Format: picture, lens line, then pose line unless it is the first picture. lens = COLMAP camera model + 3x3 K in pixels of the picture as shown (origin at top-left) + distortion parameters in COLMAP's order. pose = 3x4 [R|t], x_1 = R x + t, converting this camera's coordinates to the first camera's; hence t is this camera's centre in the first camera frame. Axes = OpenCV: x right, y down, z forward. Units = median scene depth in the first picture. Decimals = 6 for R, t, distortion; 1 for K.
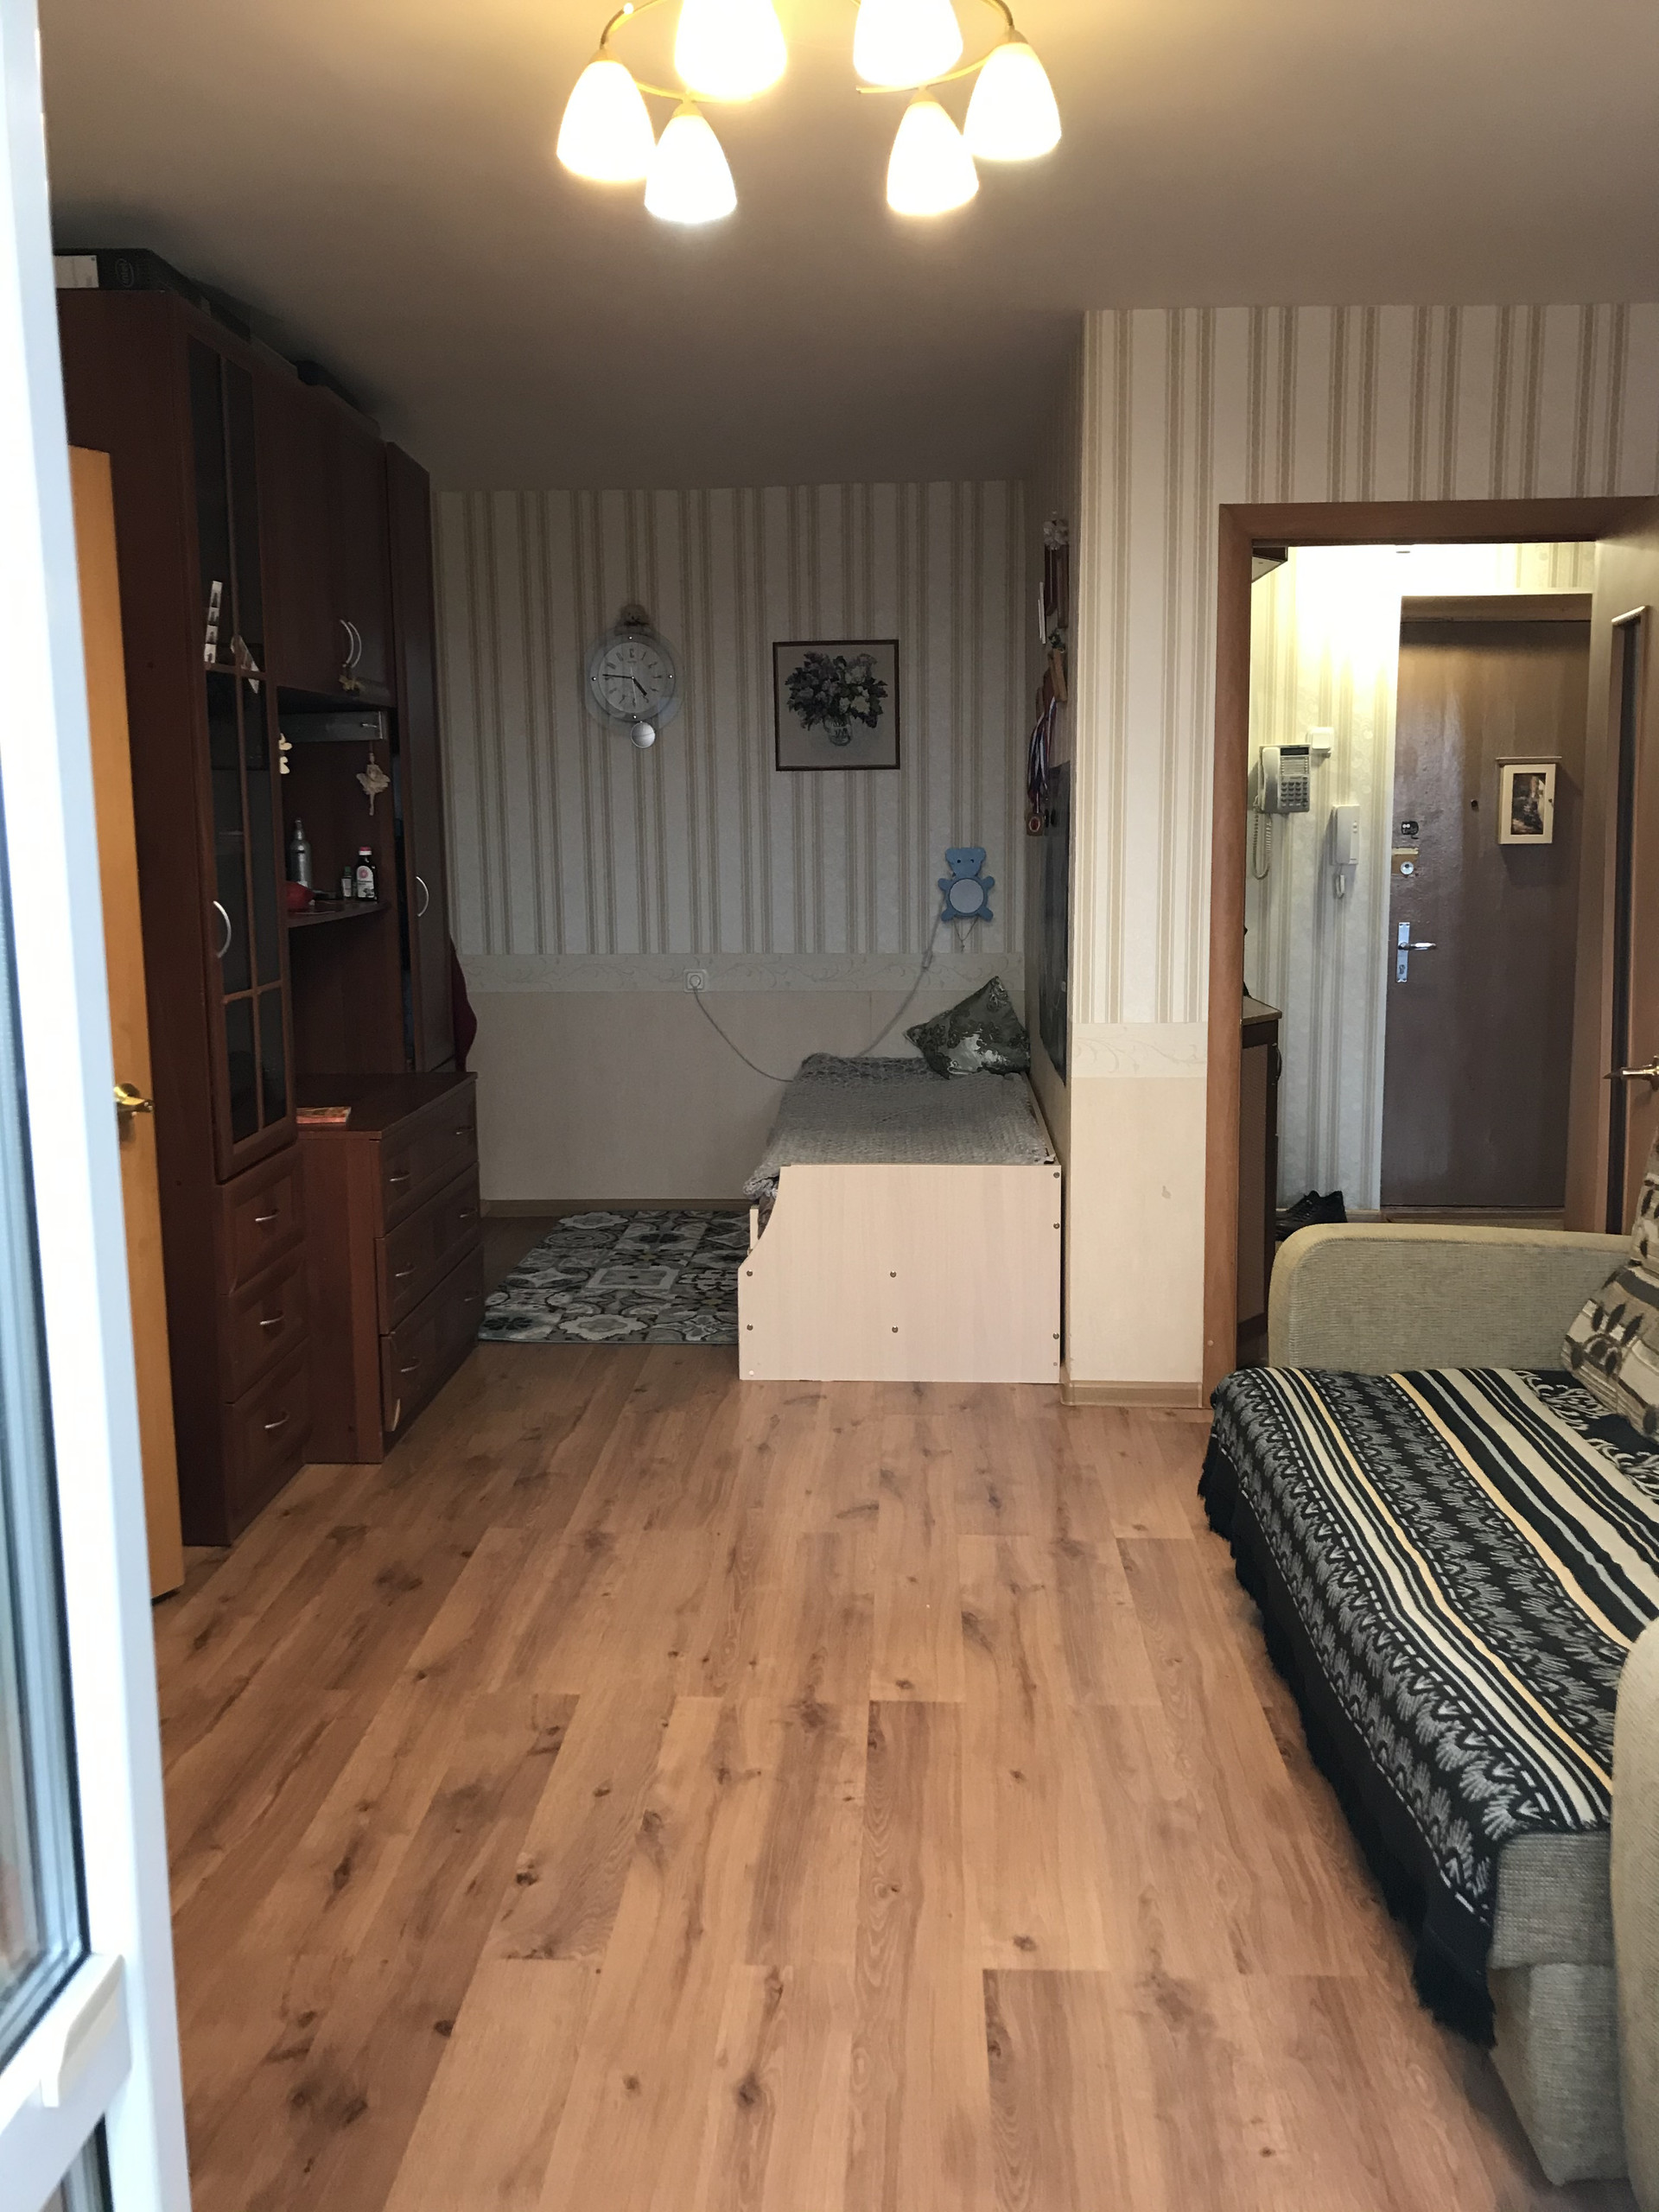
lens RADIAL K [[1886.1, 0, 833.2], [0, 1886.1, 1097.9], [0, 0, 1]] dist [0.030274, 0.007660]
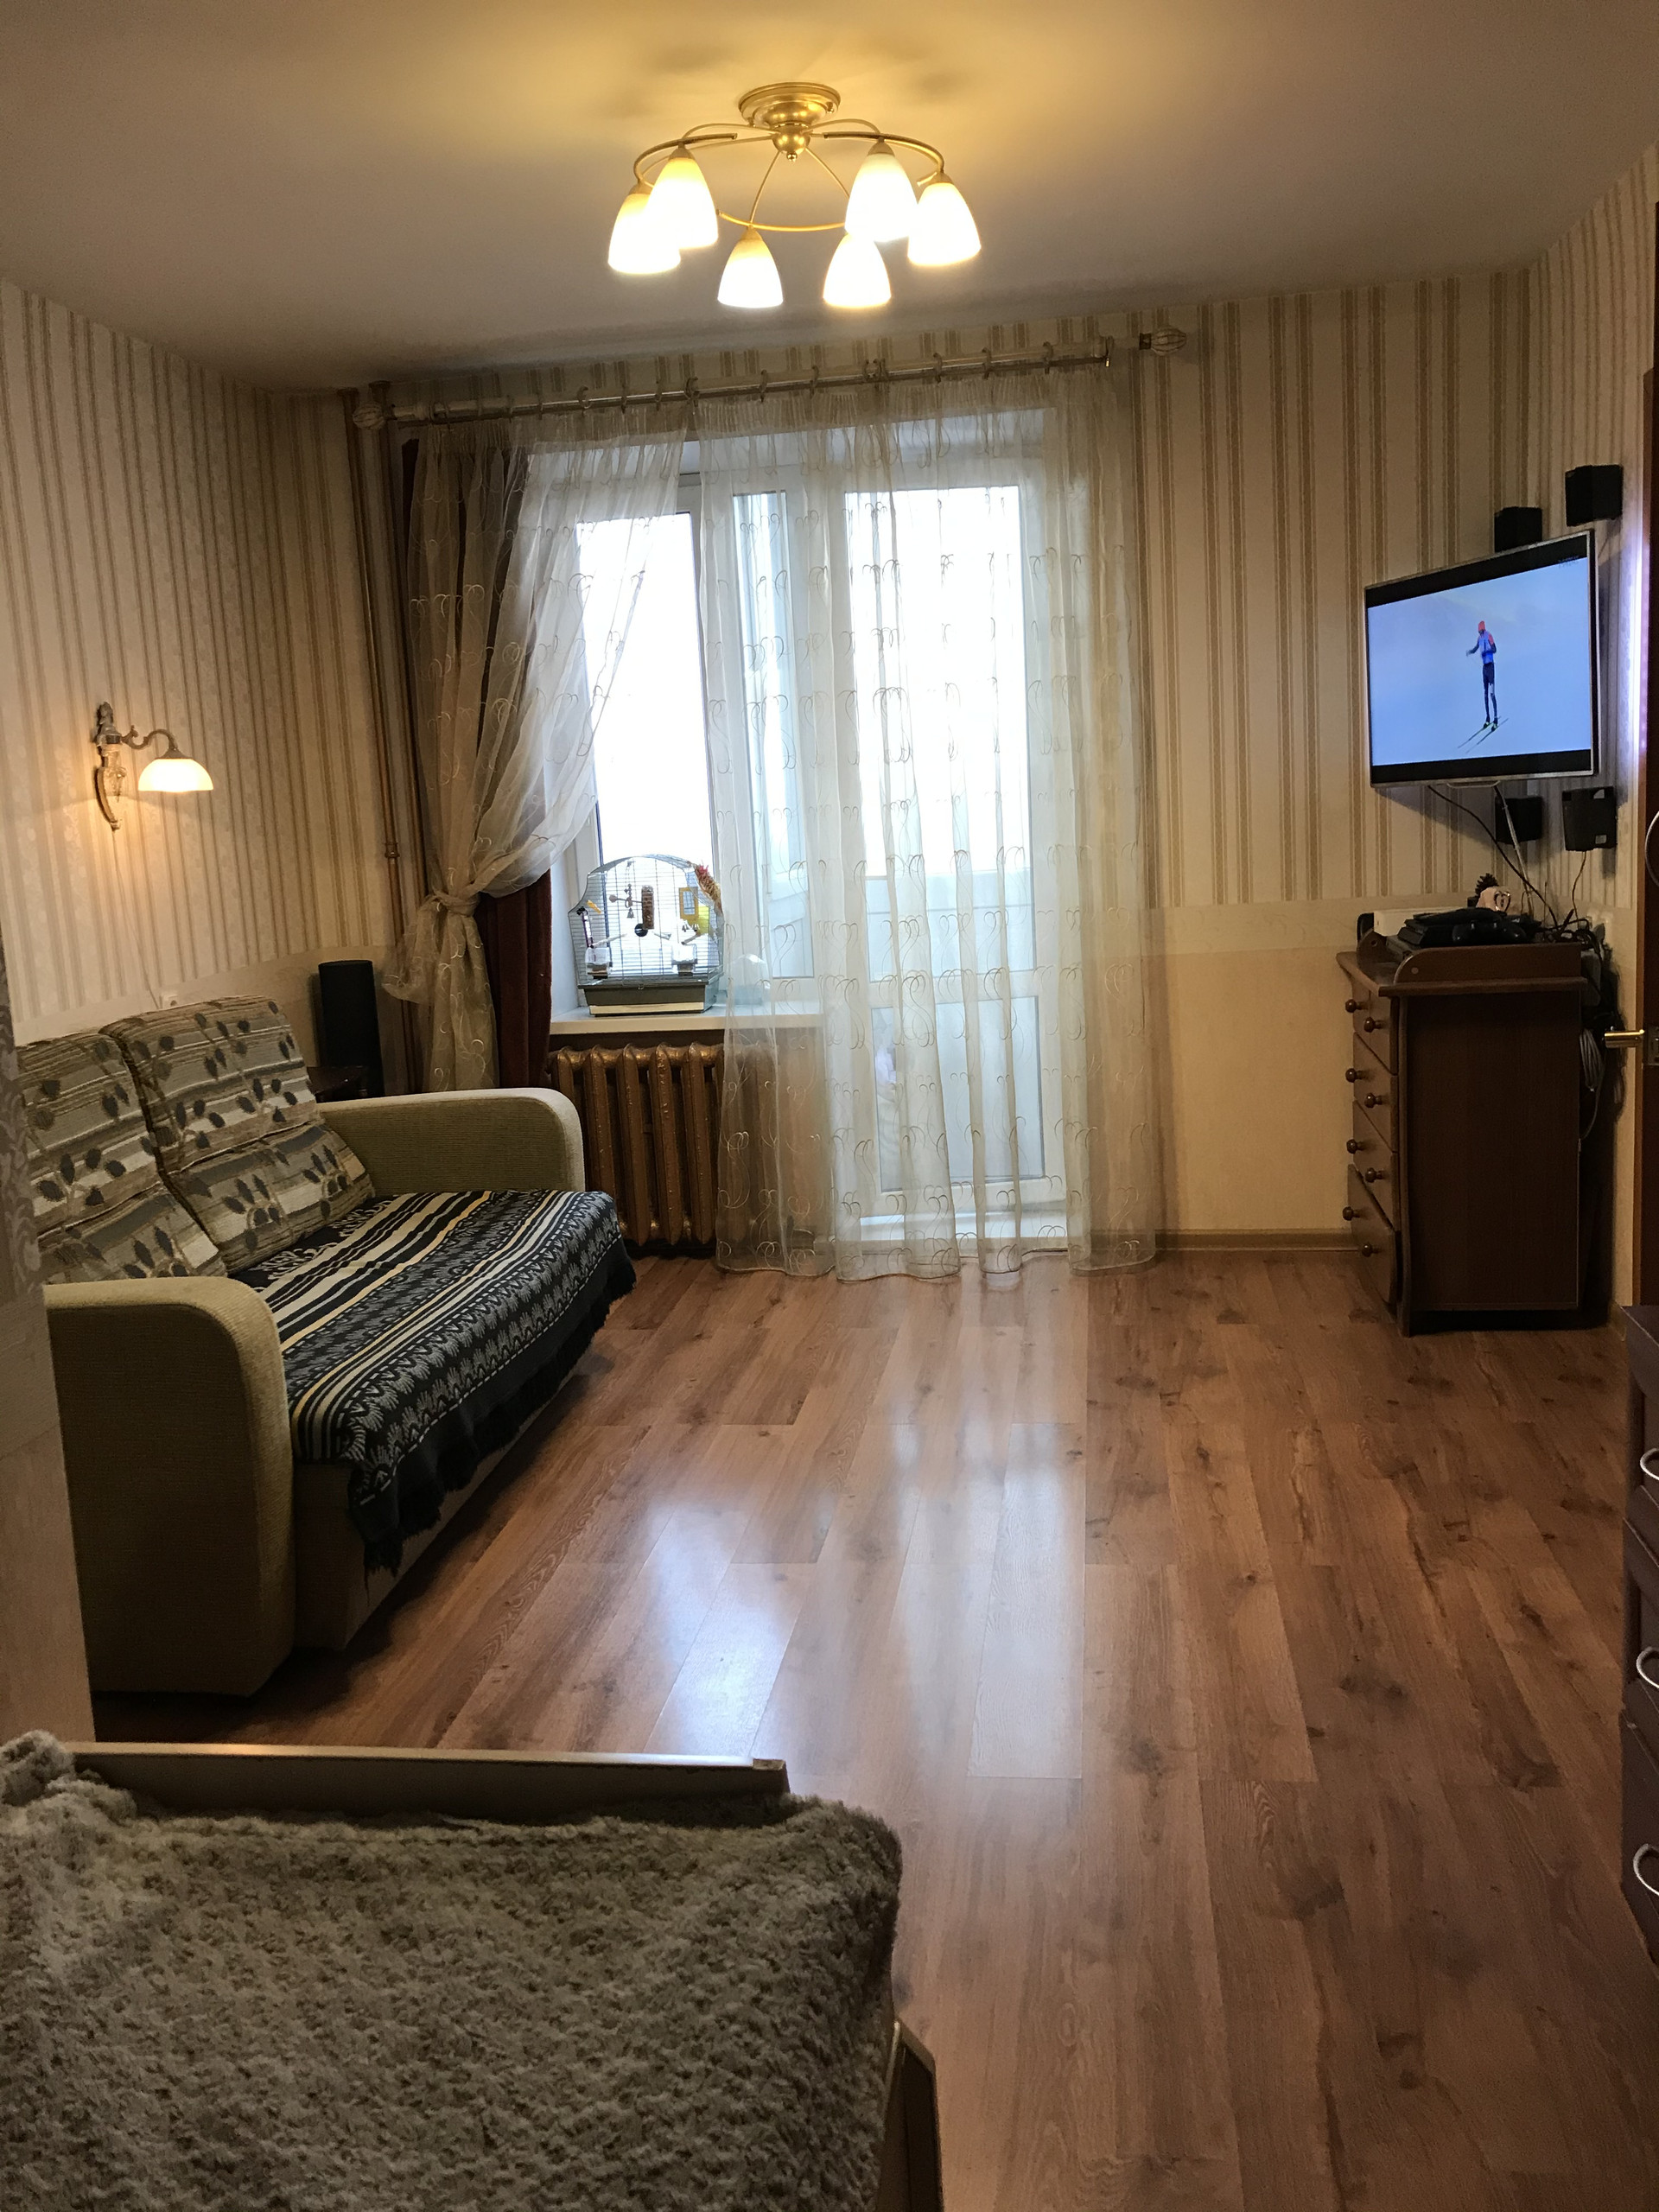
lens RADIAL K [[1886.1, 0, 829.5], [0, 1886.1, 1100.4], [0, 0, 1]] dist [0.030274, 0.007660]
pose [[-0.993187, 0.048773, 0.105836, -0.098855], [0.079069, 0.949203, 0.304567, -0.227156], [-0.085605, 0.310860, -0.946593, 1.648411]]
